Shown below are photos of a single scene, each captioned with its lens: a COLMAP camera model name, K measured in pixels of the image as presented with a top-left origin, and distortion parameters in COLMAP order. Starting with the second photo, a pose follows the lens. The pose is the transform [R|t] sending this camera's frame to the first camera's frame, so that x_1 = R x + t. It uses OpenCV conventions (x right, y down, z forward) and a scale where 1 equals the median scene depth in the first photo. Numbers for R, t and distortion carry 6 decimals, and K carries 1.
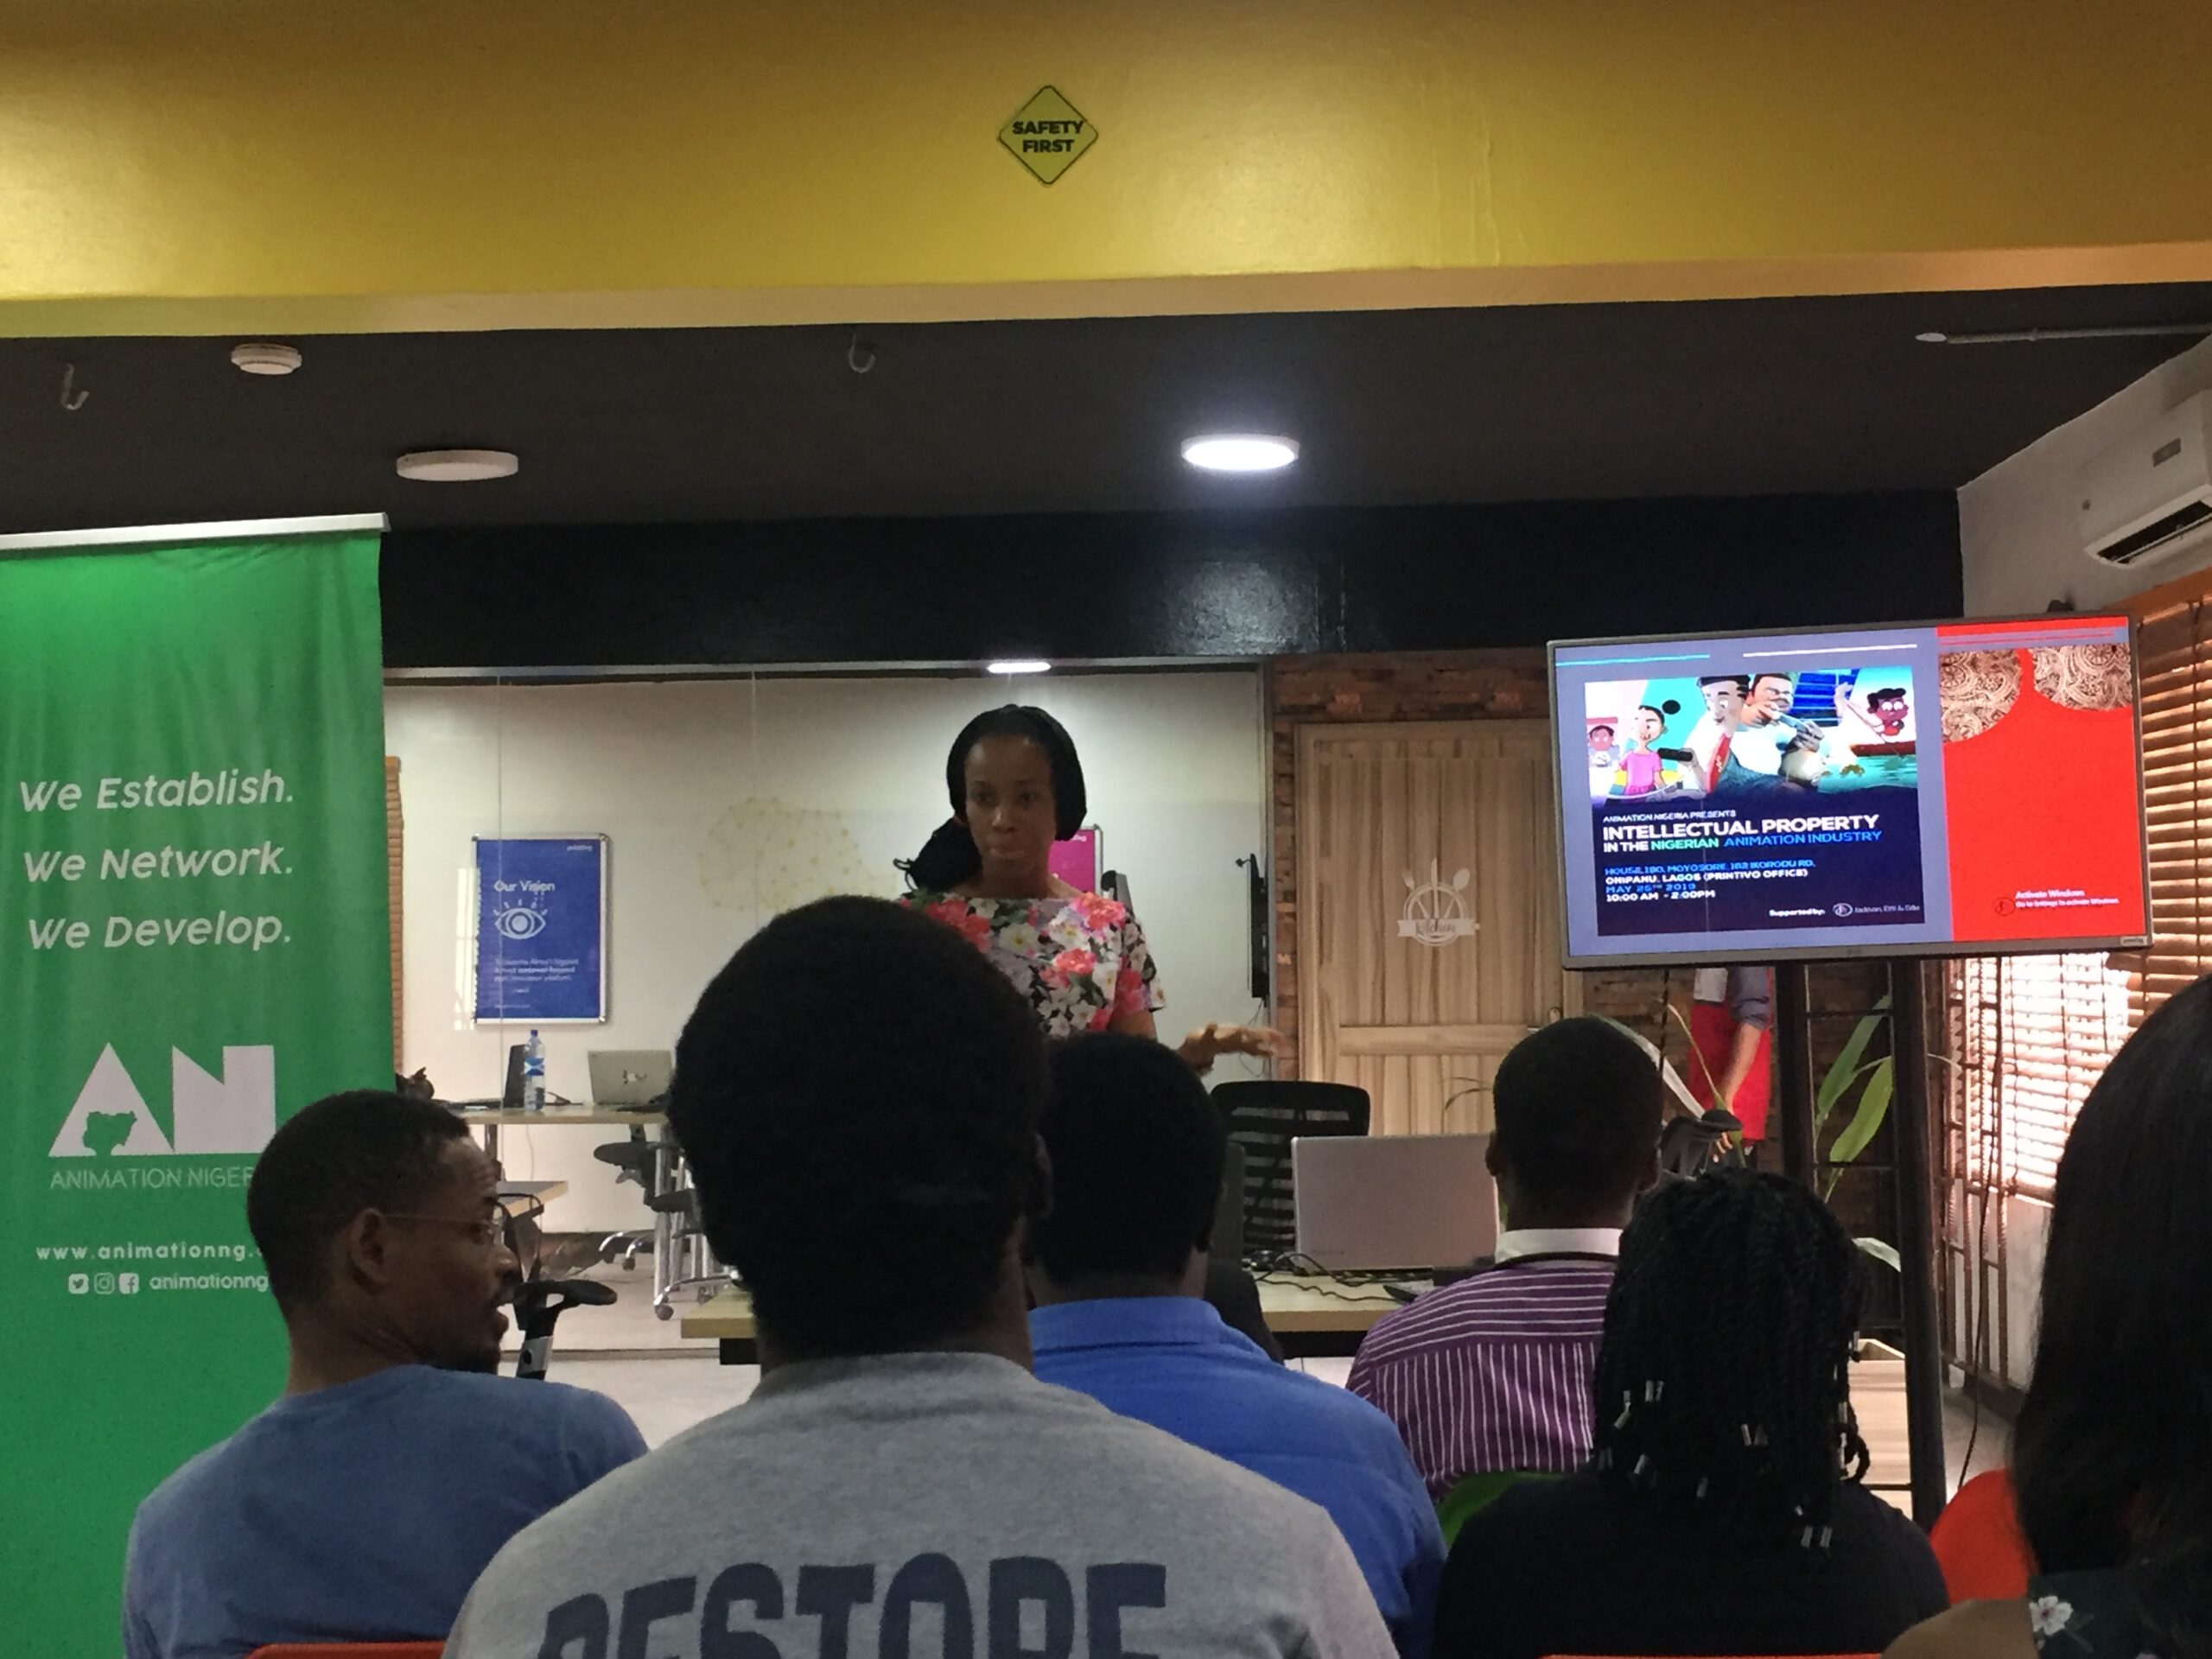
lens RADIAL K [[3040.6, 0, 1102.9], [0, 3040.6, 825.4], [0, 0, 1]] dist [0.057783, 0.000000]
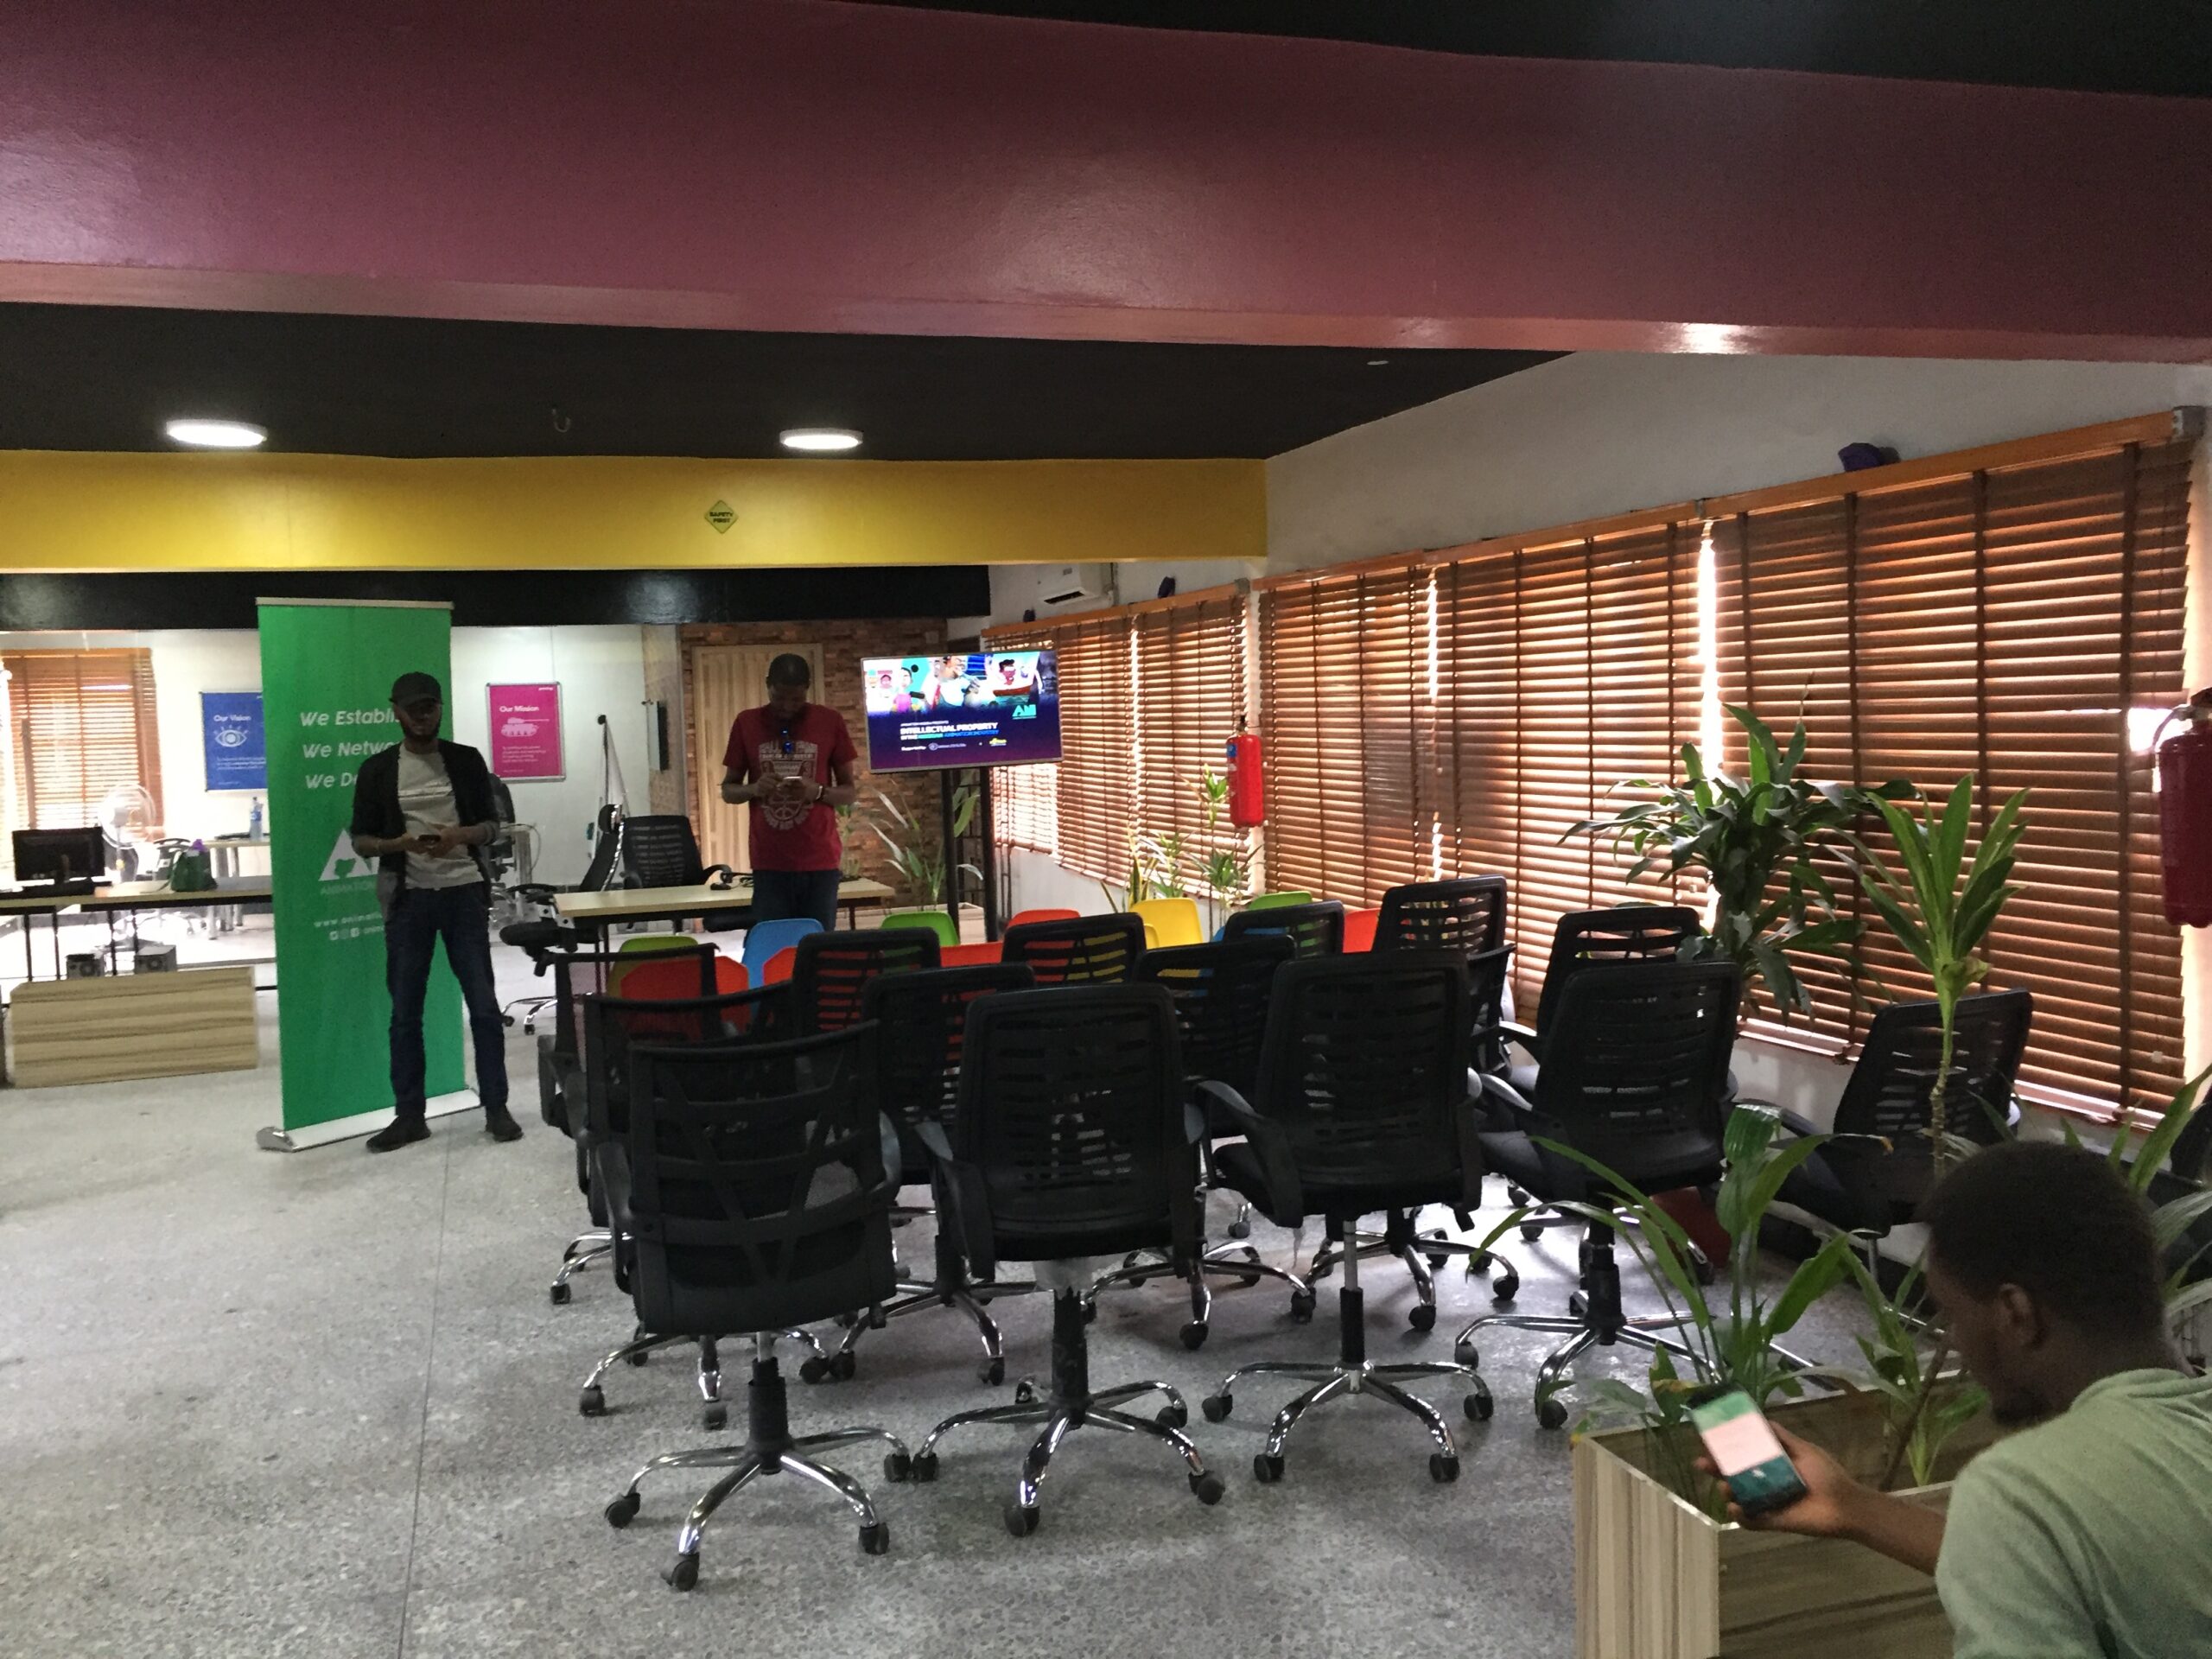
lens RADIAL K [[1896.2, 0, 1118.9], [0, 1896.2, 823.1], [0, 0, 1]] dist [0.074477, -0.093350]
pose [[0.937357, -0.037777, 0.346317, -0.244497], [0.002939, 0.994925, 0.100574, -0.084337], [-0.348359, -0.093256, 0.932711, -0.736808]]
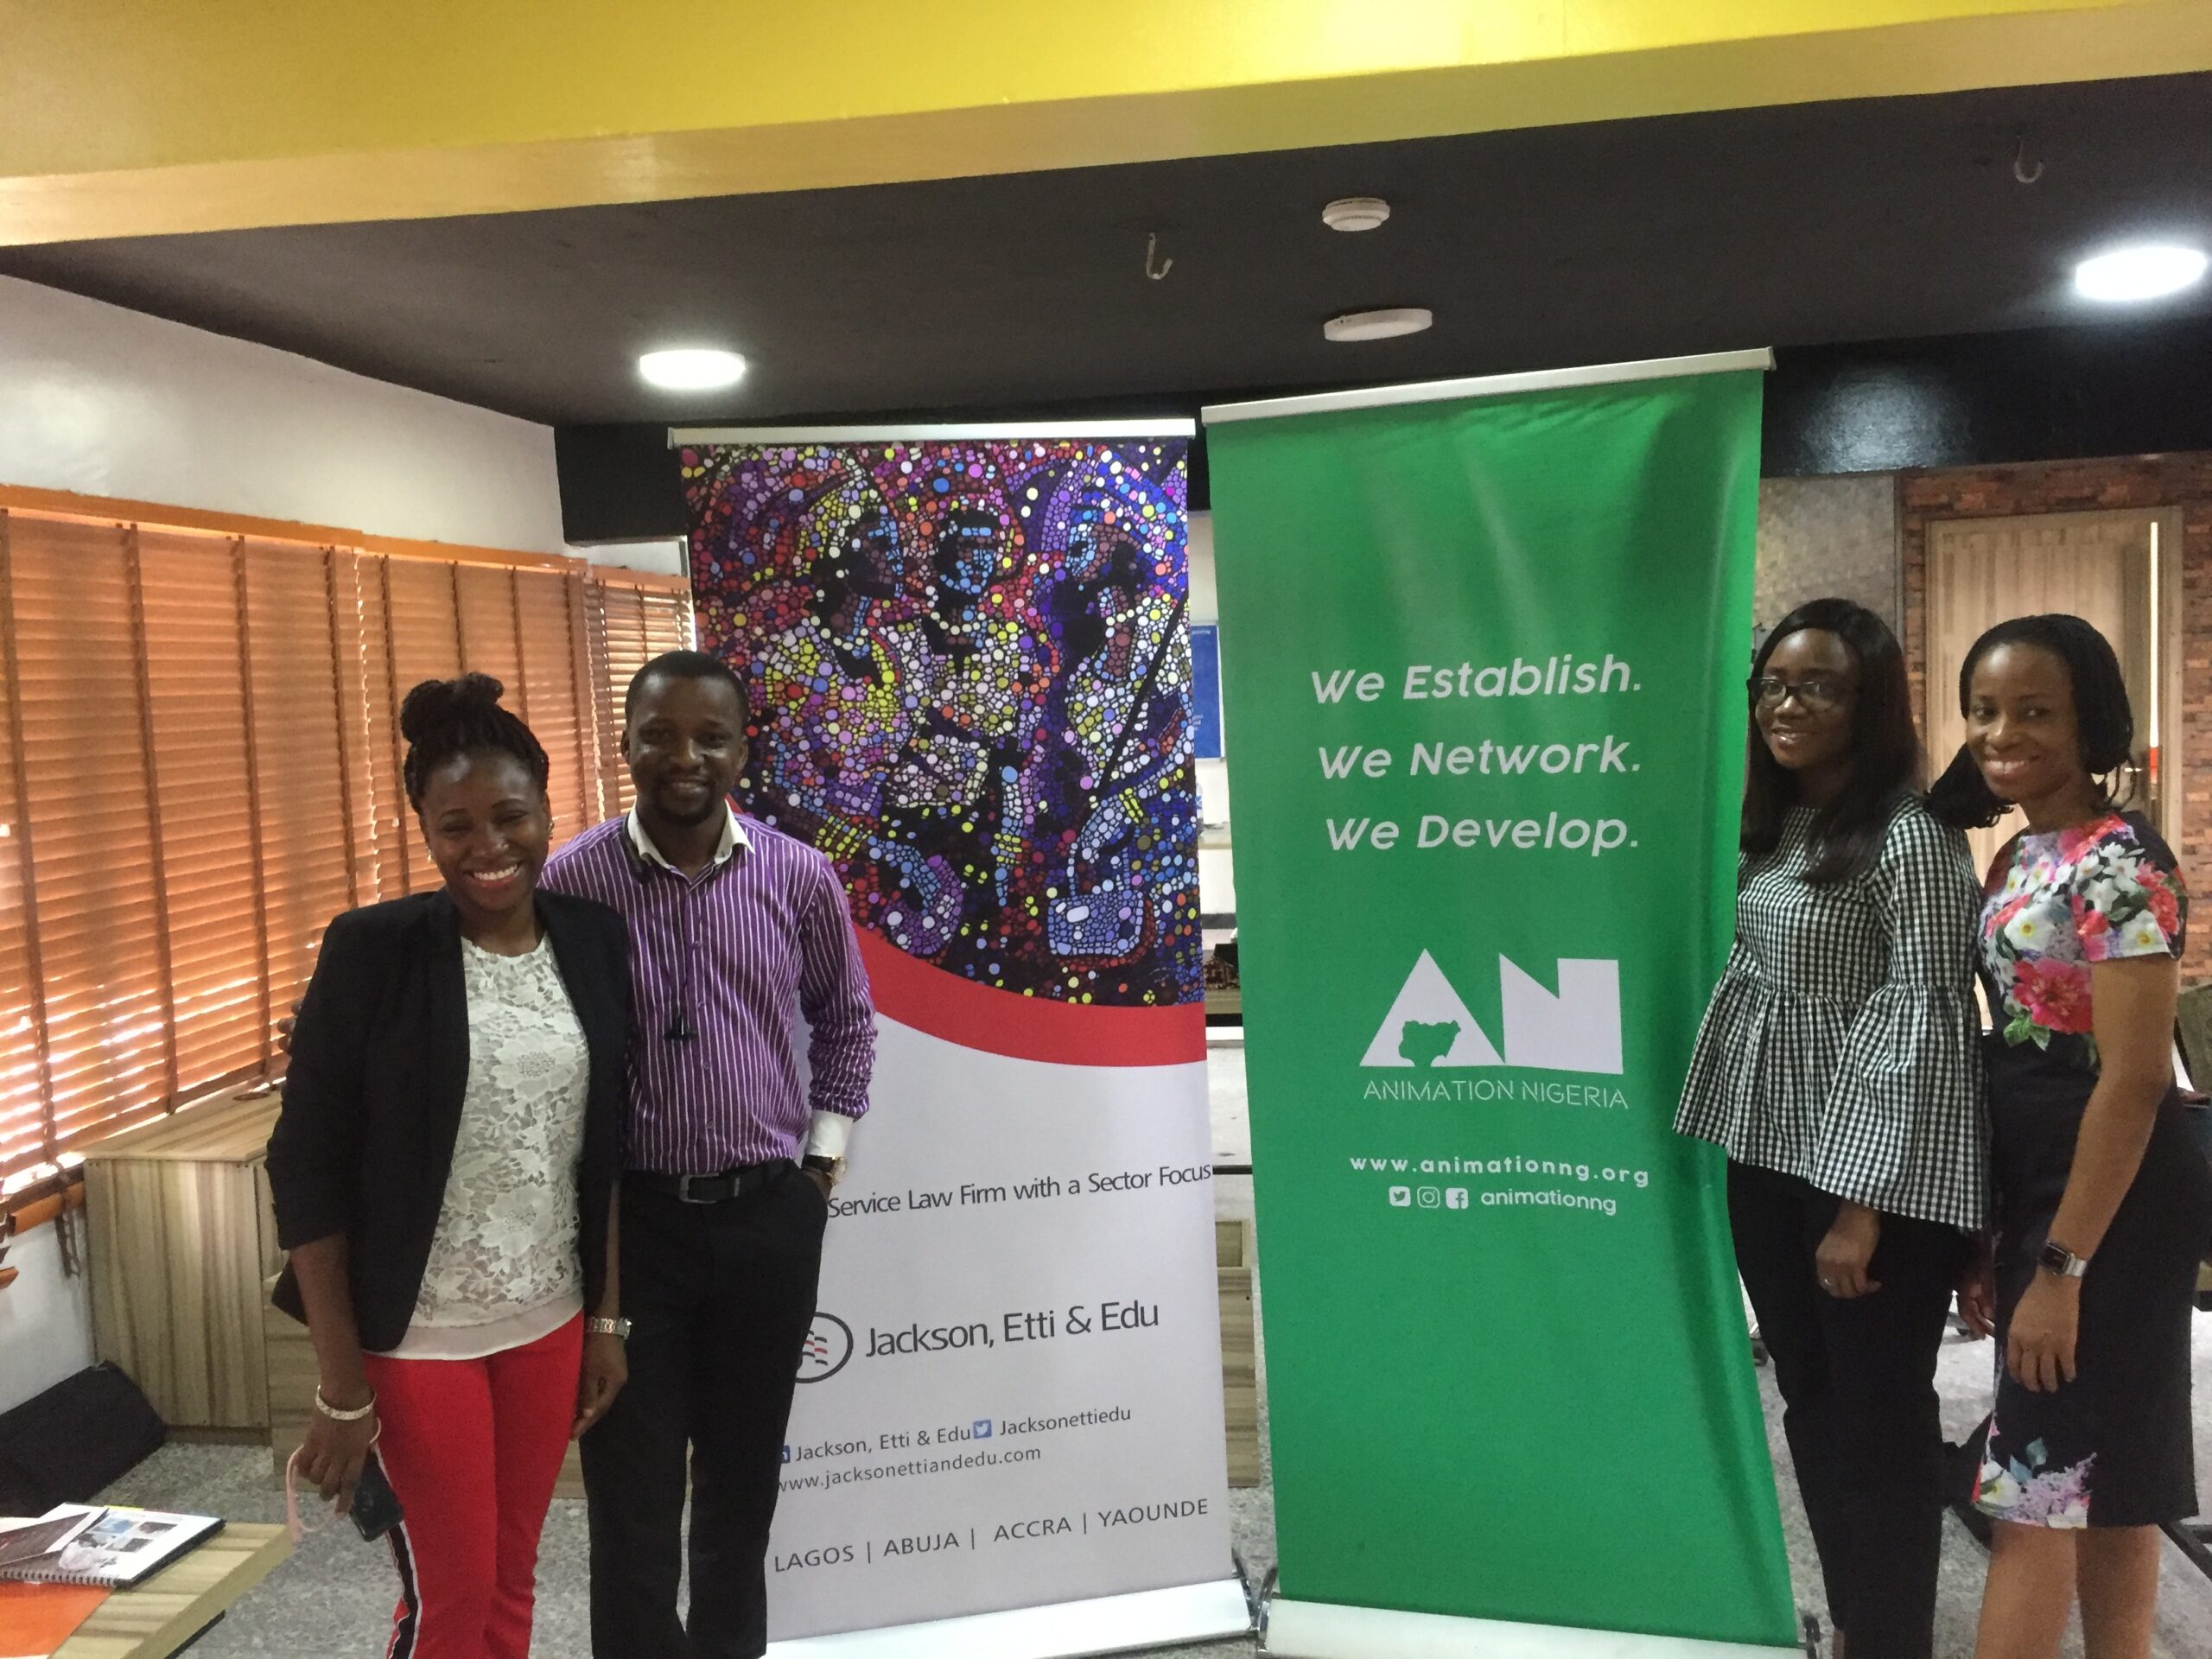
lens RADIAL K [[1896.2, 0, 1100.9], [0, 1896.2, 828.2], [0, 0, 1]] dist [0.074477, -0.093350]
pose [[0.995174, -0.022928, -0.095410, -0.368371], [0.035169, 0.991065, 0.128663, -0.043167], [0.091607, -0.131398, 0.987088, 0.415518]]
